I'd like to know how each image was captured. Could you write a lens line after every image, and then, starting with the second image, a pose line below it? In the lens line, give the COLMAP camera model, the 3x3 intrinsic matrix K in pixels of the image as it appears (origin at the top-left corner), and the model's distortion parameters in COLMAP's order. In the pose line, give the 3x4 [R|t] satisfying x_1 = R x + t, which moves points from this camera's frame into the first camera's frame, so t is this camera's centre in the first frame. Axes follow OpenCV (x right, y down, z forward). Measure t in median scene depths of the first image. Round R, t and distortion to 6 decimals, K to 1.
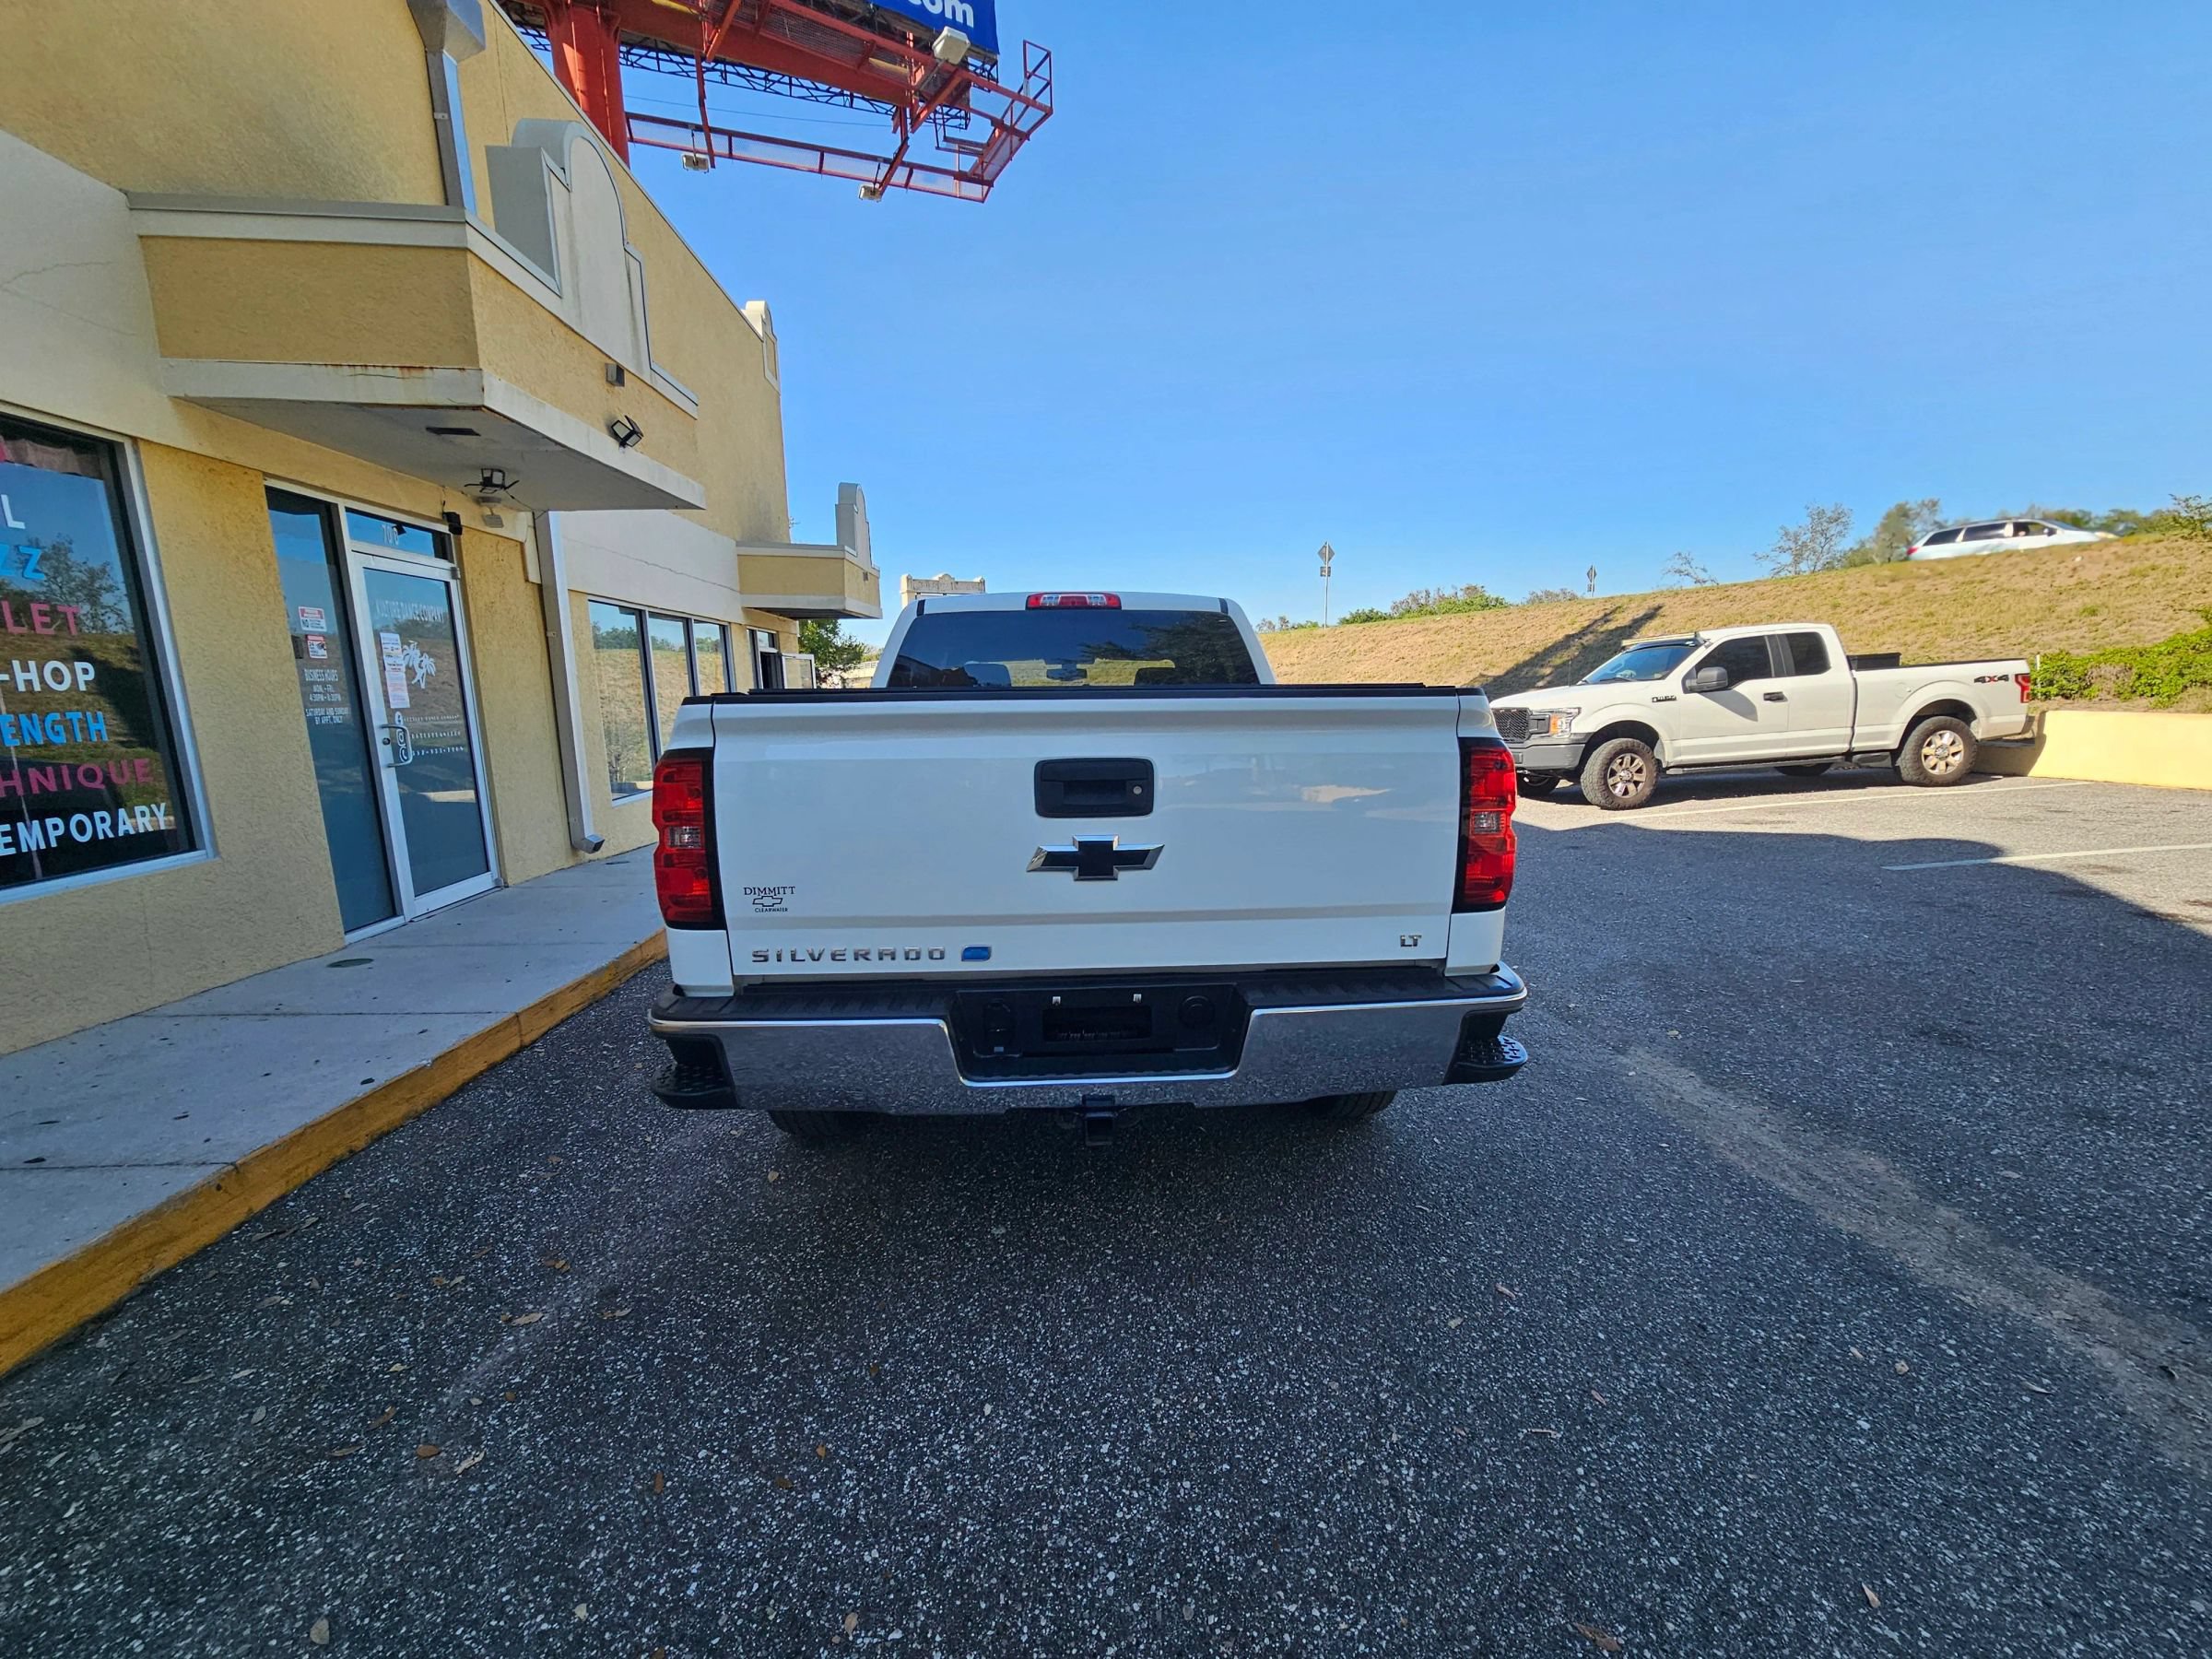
lens RADIAL K [[905.6, 0, 1103.4], [0, 905.6, 838.6], [0, 0, 1]] dist [-0.002755, 0.000309]
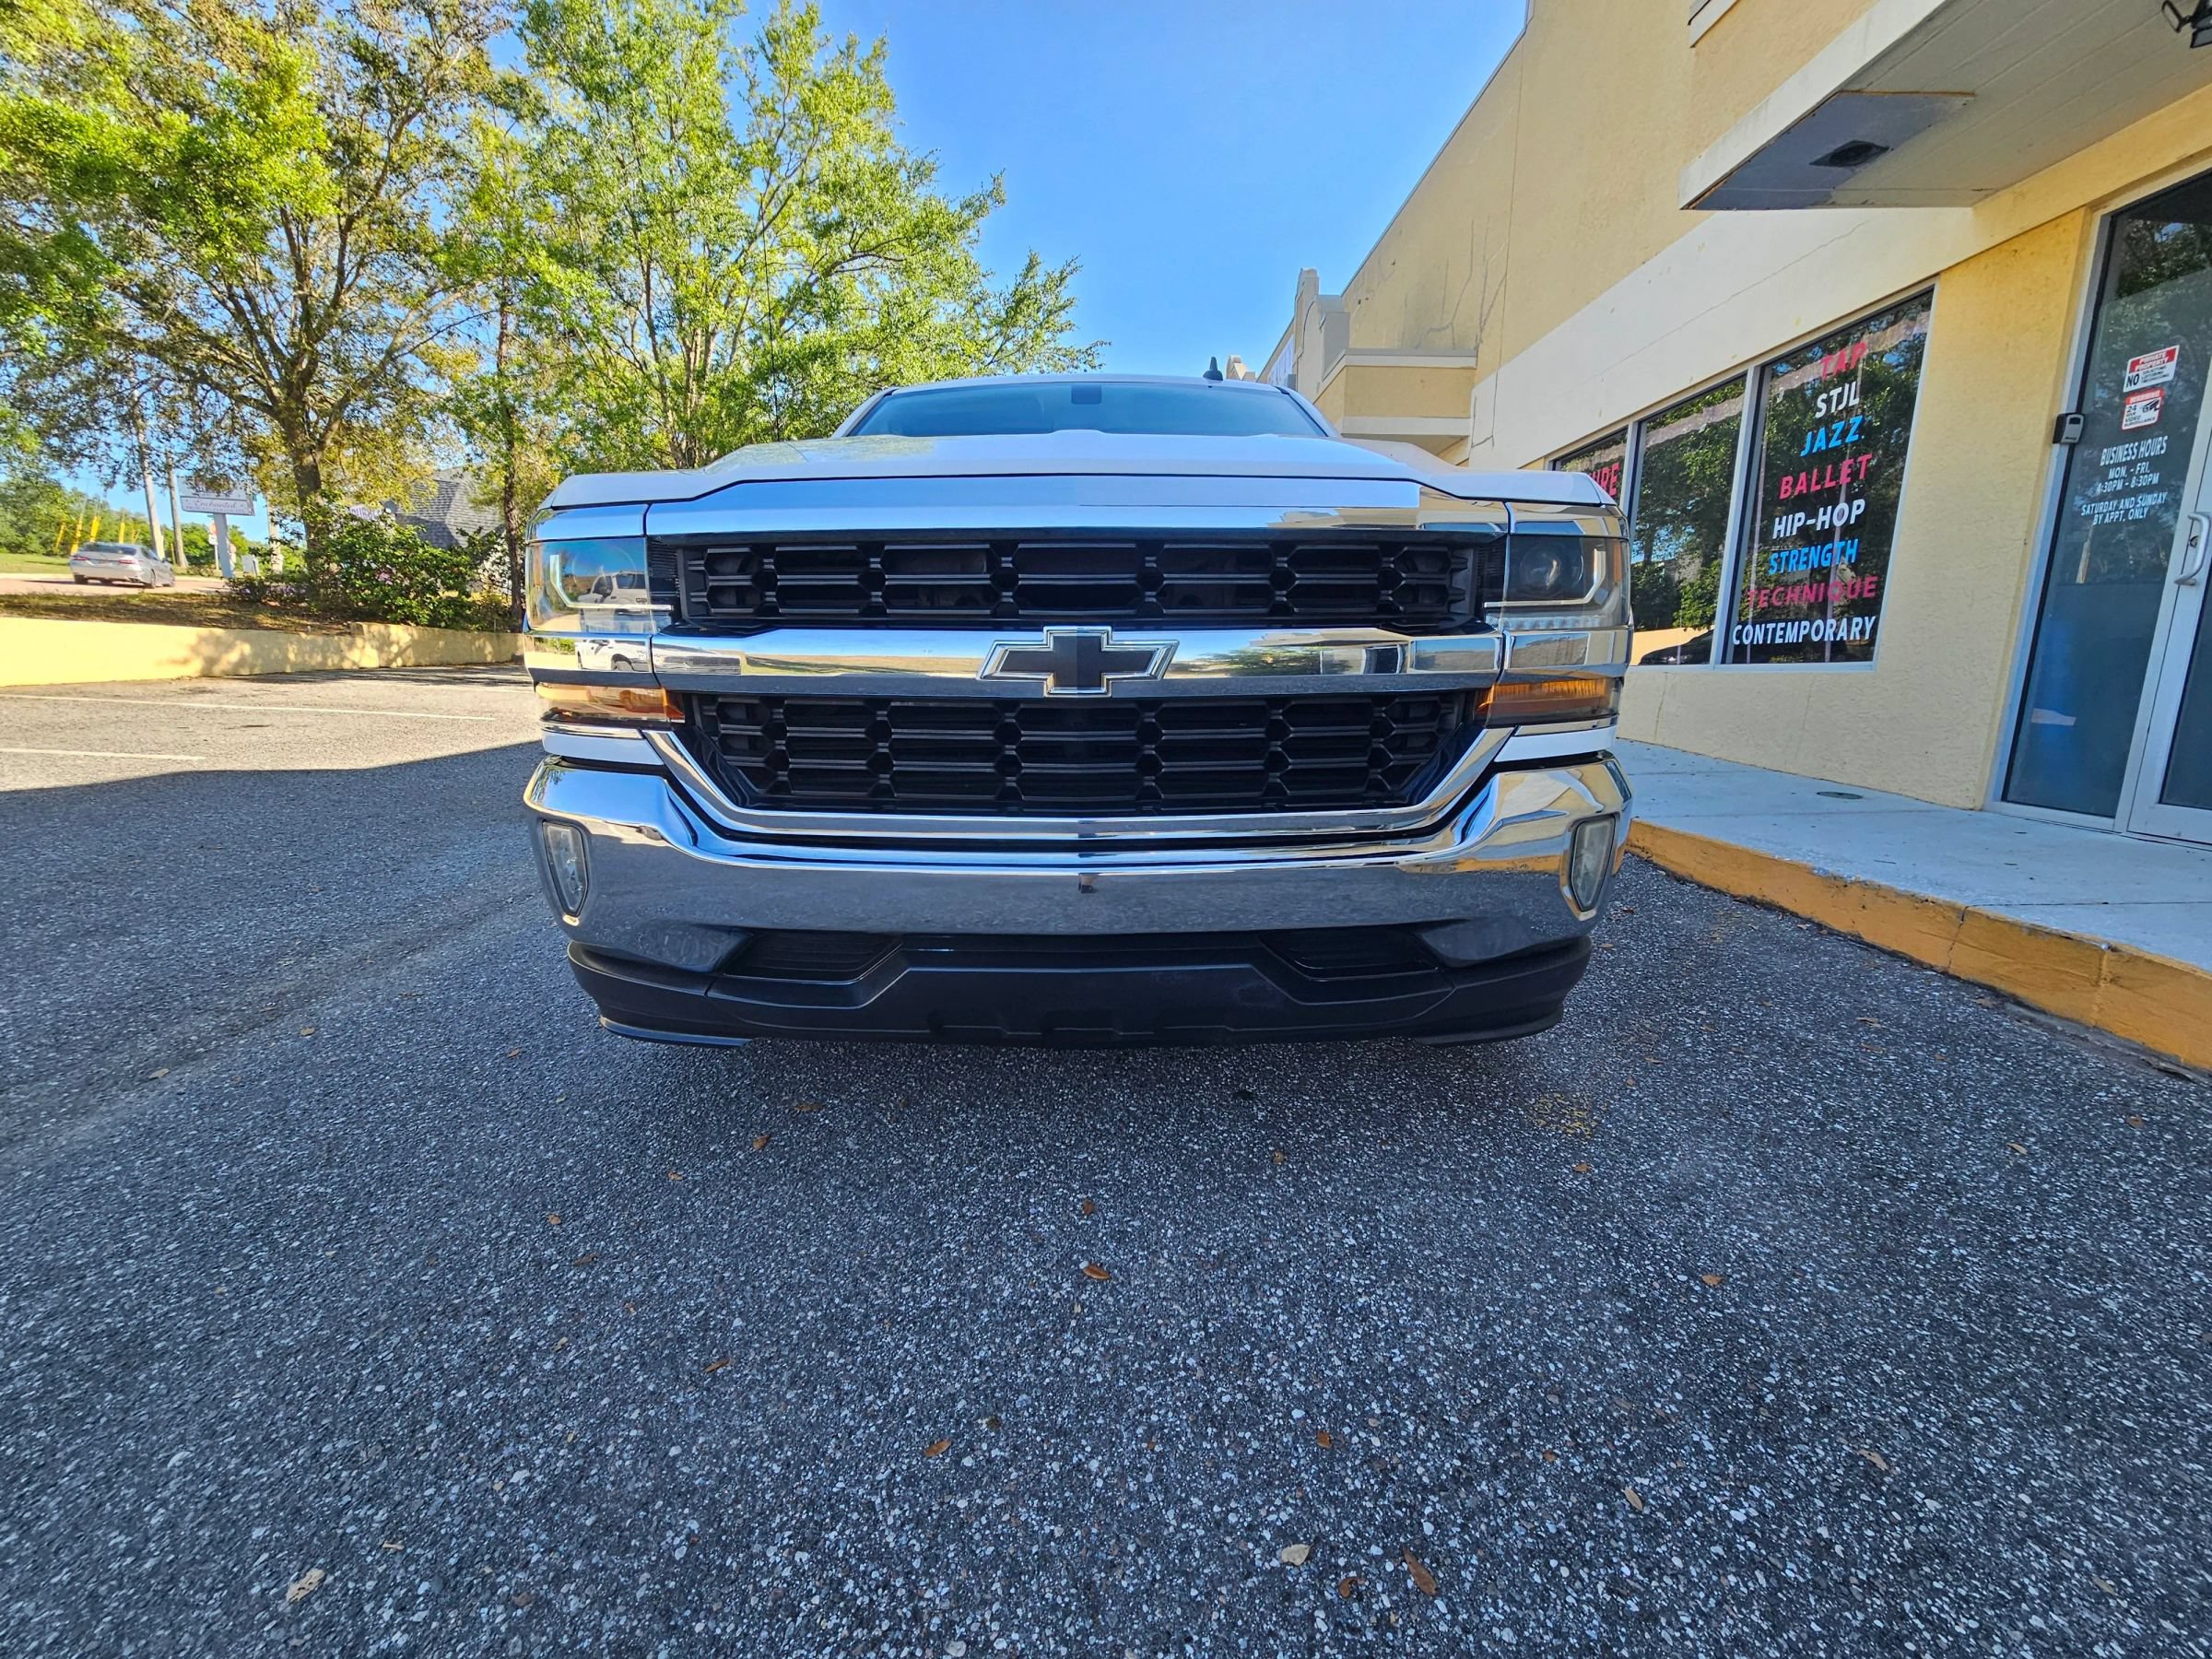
lens RADIAL K [[907.3, 0, 1100.7], [0, 907.3, 835.1], [0, 0, 1]] dist [-0.000799, -0.000603]
pose [[-0.999120, 0.007146, 0.041342, -0.096517], [0.020814, 0.940005, 0.340525, -0.197446], [-0.036428, 0.341086, -0.939326, 2.282472]]
